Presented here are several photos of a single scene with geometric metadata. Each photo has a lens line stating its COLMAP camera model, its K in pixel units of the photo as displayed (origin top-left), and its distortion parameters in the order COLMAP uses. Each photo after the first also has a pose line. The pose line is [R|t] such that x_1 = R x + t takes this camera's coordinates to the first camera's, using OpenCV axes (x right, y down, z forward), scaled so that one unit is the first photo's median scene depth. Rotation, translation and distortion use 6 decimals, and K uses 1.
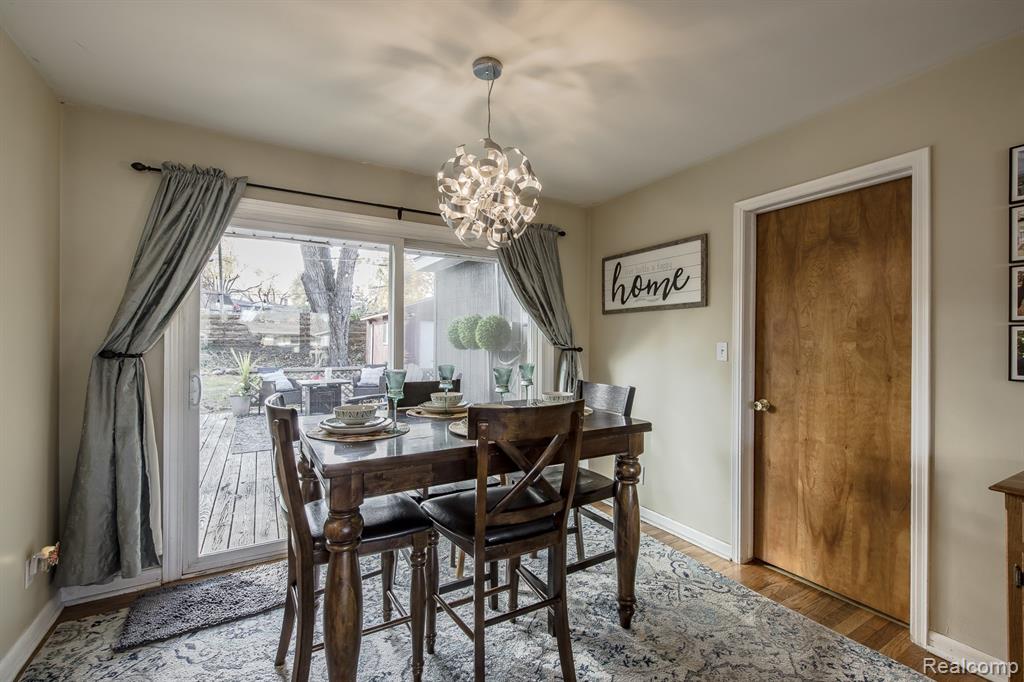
lens RADIAL K [[442.3, 0, 512.0], [0, 442.3, 341.0], [0, 0, 1]] dist [0.001106, 0.000097]
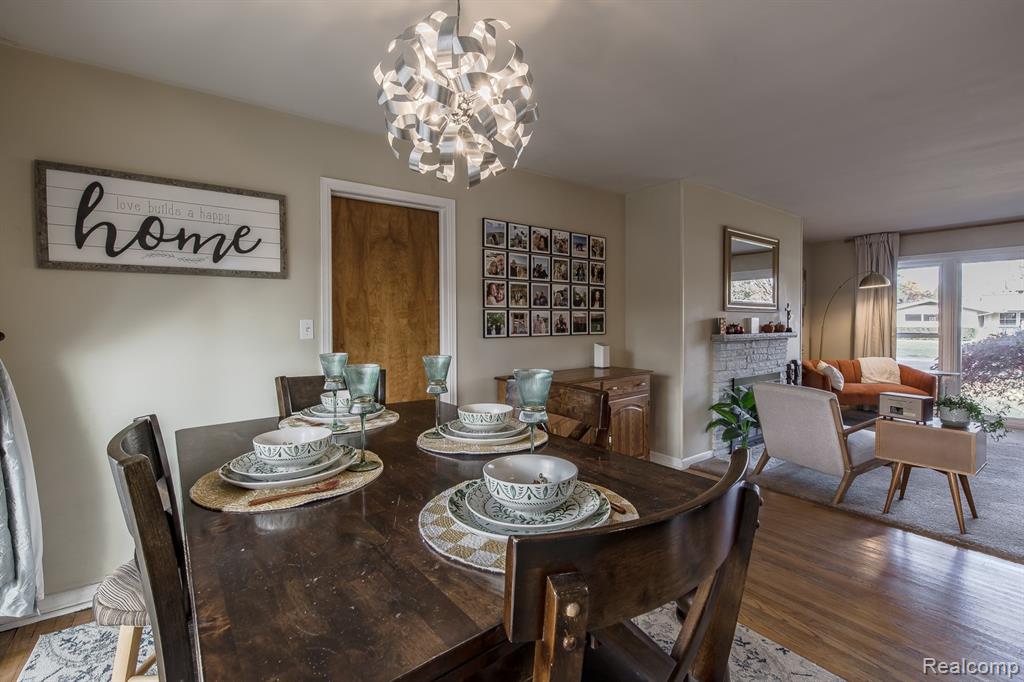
lens RADIAL K [[442.3, 0, 512.0], [0, 442.3, 341.0], [0, 0, 1]] dist [0.001106, 0.000097]
pose [[-0.100553, -0.045733, 0.993880, -0.454113], [0.005559, 0.998902, 0.046526, 0.007180], [-0.994916, 0.010204, -0.100188, 0.587077]]
